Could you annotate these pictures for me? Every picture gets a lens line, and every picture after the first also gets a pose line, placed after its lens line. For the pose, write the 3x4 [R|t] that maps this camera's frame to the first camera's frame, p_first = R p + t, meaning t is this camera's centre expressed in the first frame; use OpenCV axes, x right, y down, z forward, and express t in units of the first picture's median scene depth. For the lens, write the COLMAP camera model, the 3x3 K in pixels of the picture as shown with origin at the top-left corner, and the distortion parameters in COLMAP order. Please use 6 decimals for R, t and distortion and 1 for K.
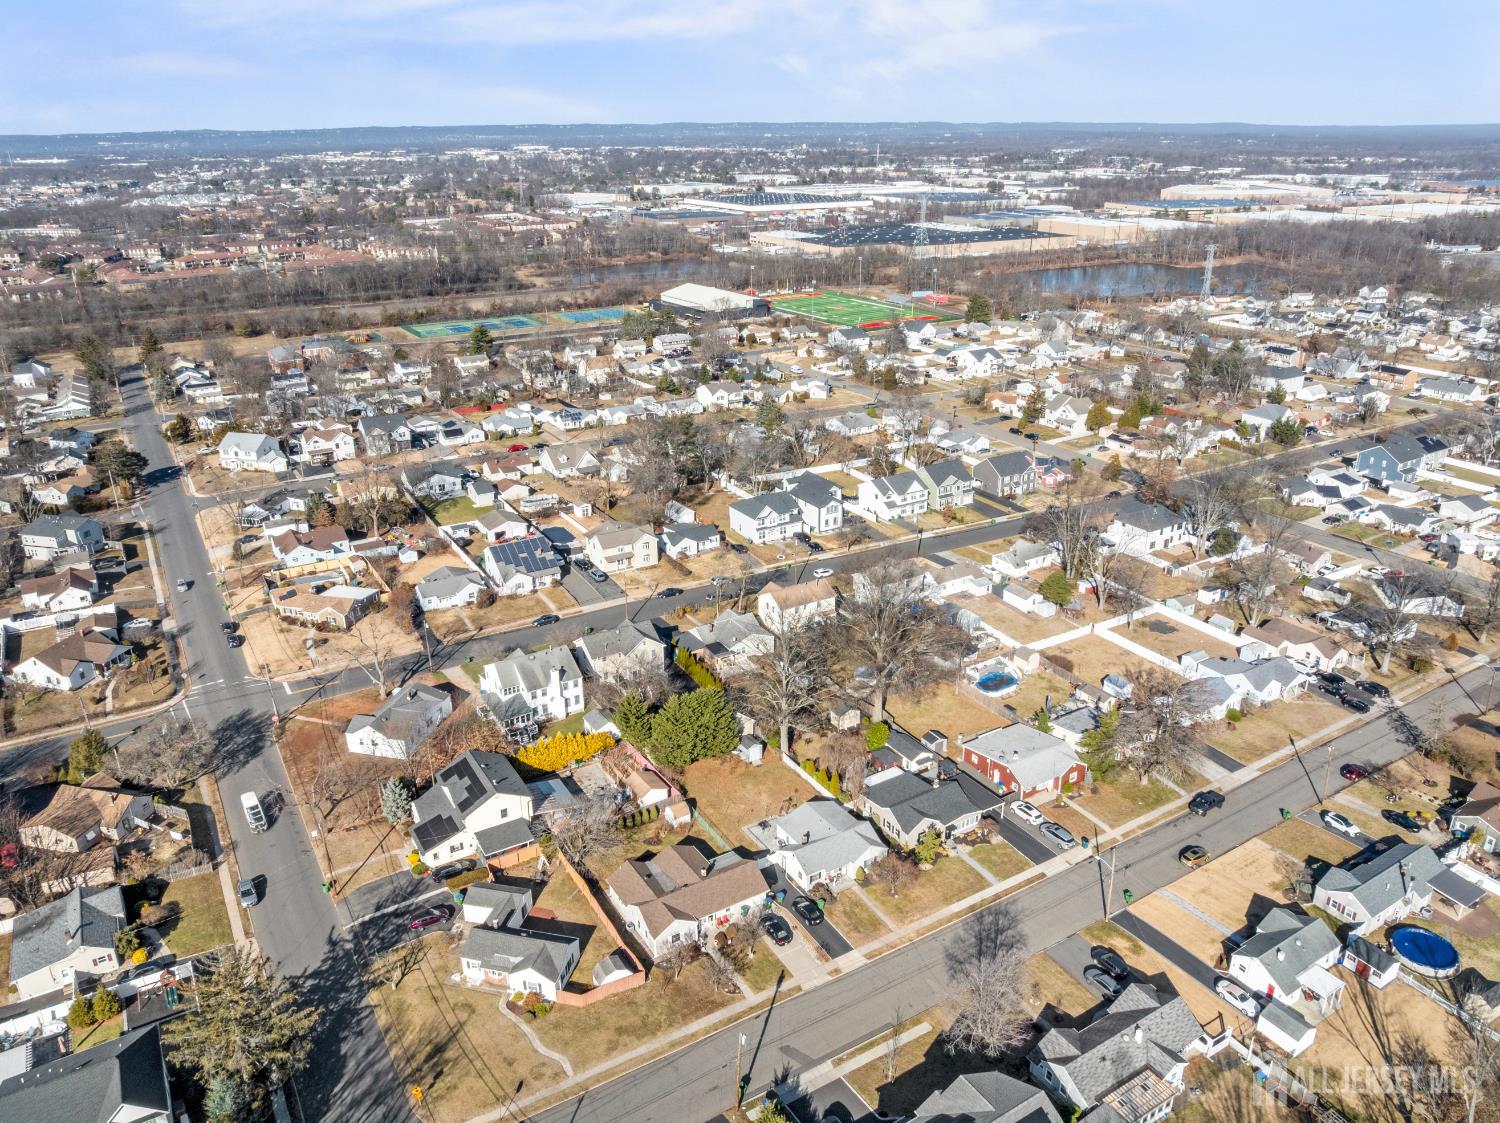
lens RADIAL K [[1061.8, 0, 750.0], [0, 1061.8, 561.5], [0, 0, 1]] dist [-0.061758, 0.040968]
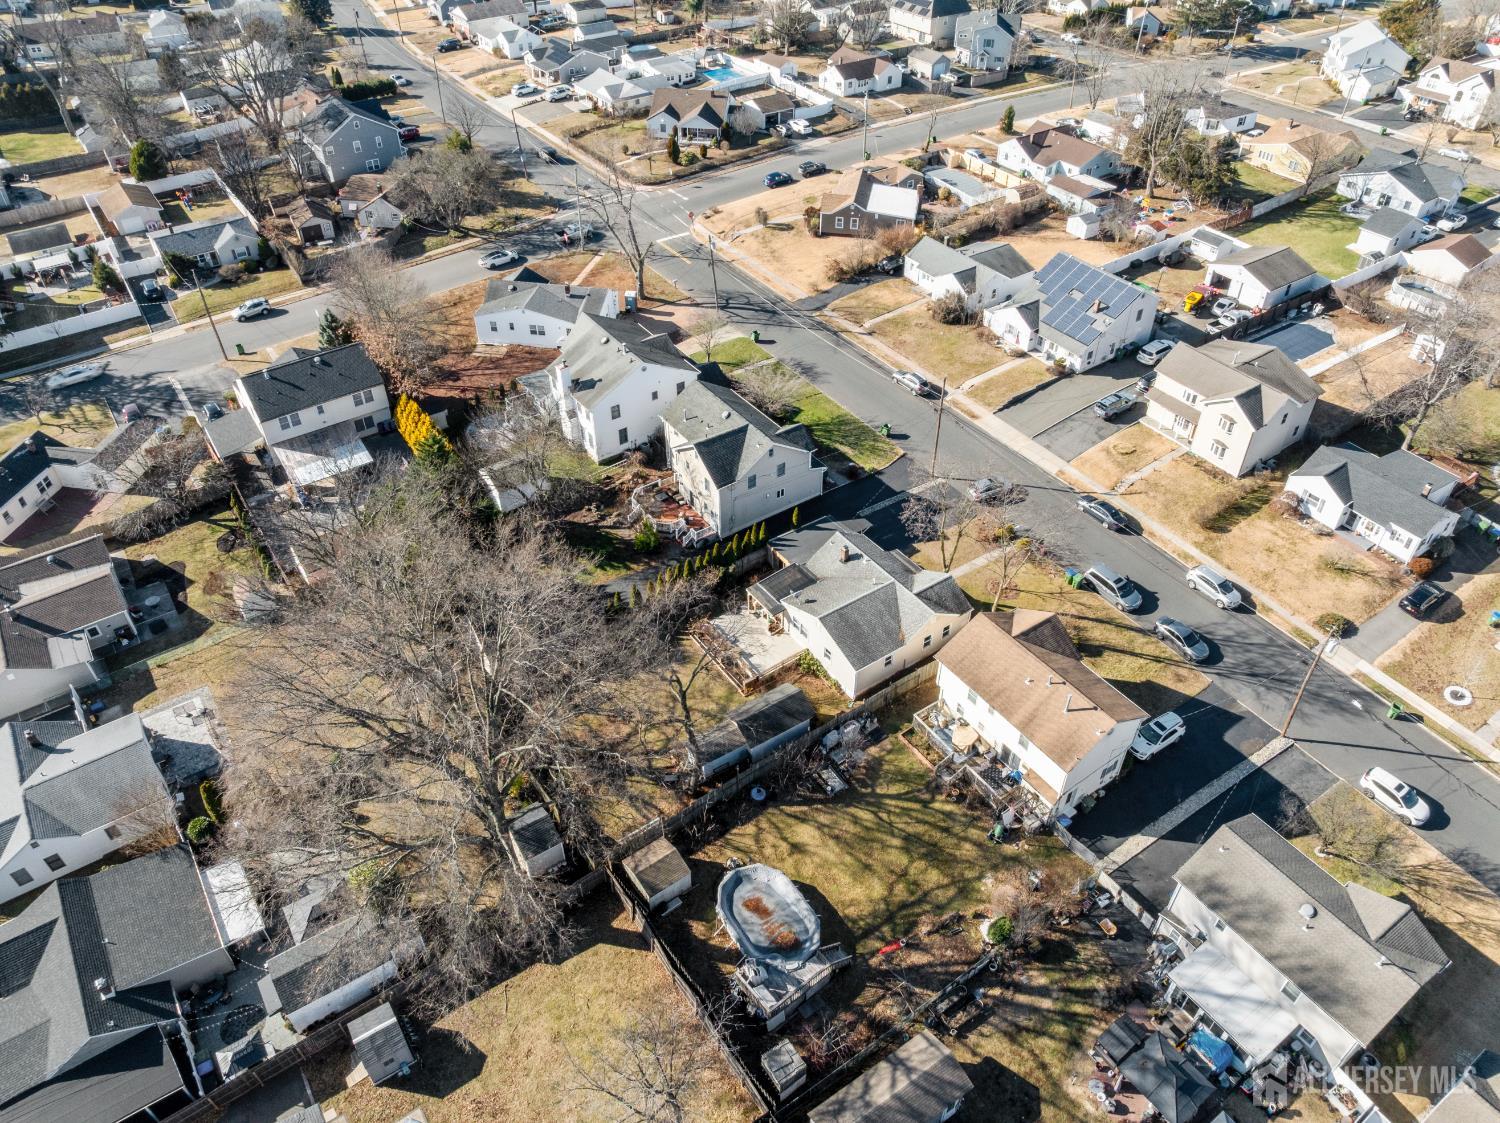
lens RADIAL K [[1061.8, 0, 750.0], [0, 1061.8, 561.5], [0, 0, 1]] dist [-0.061758, 0.040968]
pose [[0.059428, 0.652878, -0.755128, 0.259414], [-0.379326, 0.714490, 0.587891, -0.157389], [0.923353, 0.251503, 0.290114, 0.732231]]
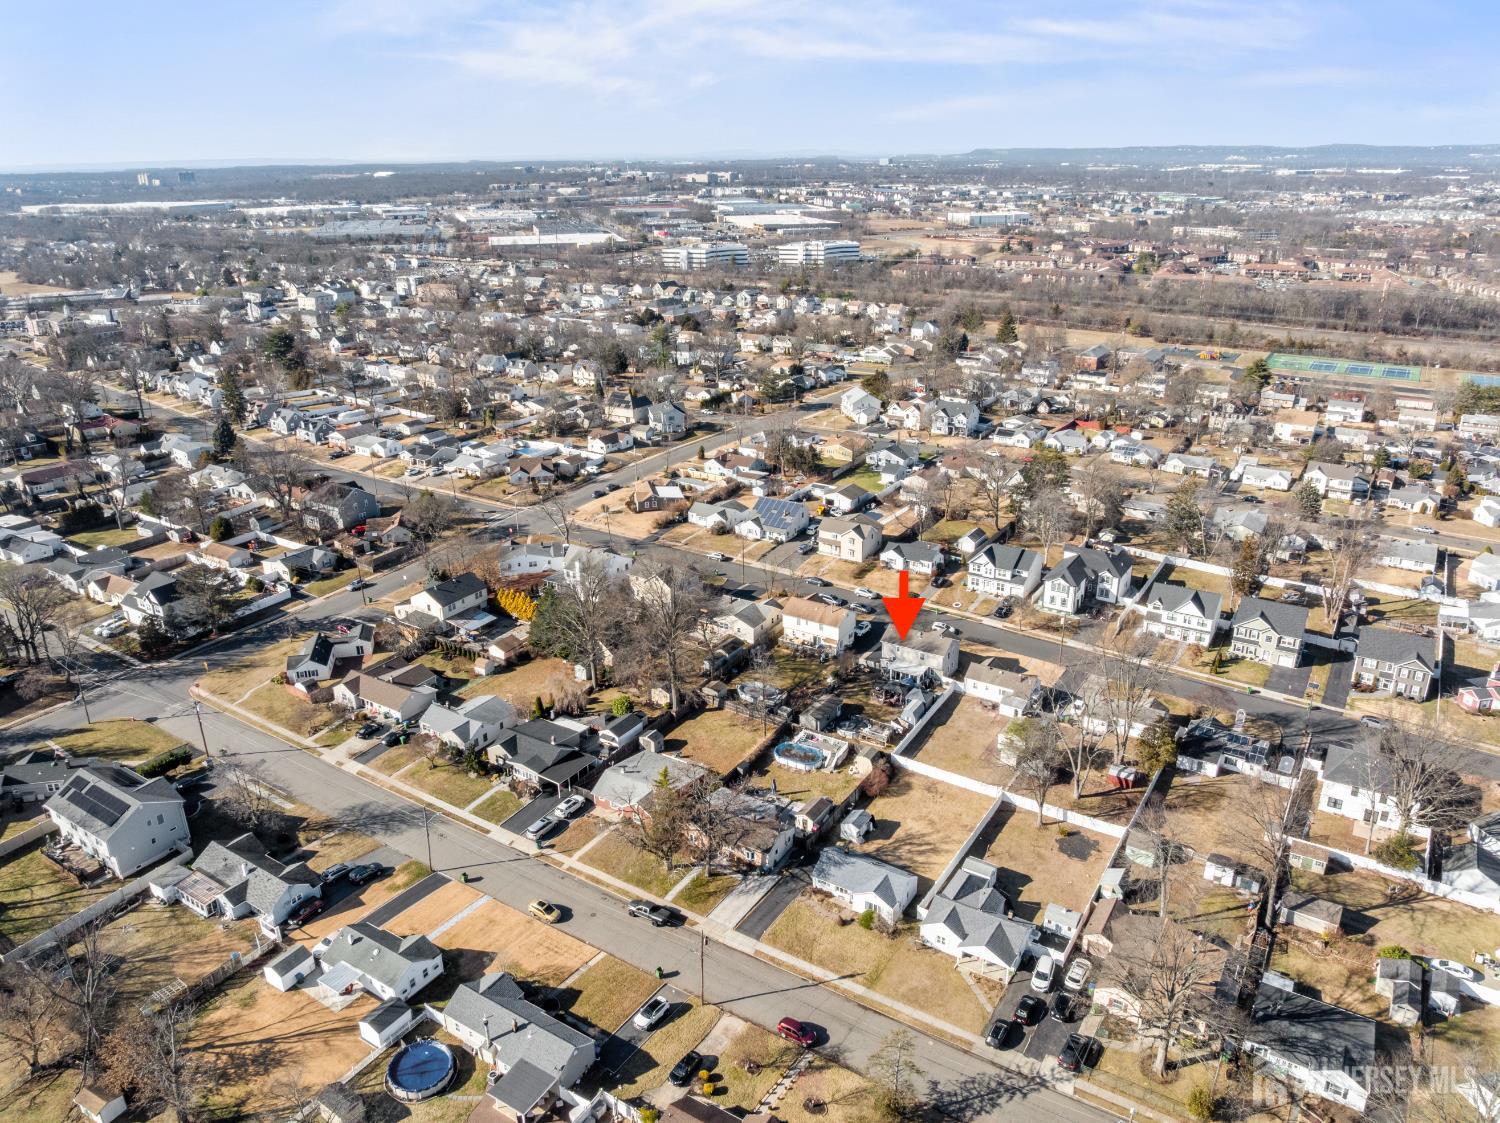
lens RADIAL K [[1061.8, 0, 750.0], [0, 1061.8, 561.5], [0, 0, 1]] dist [-0.061758, 0.040968]
pose [[0.442201, 0.326269, -0.835468, 0.773259], [-0.336177, 0.923876, 0.182861, -0.160725], [0.831531, 0.200004, 0.518223, 0.381911]]
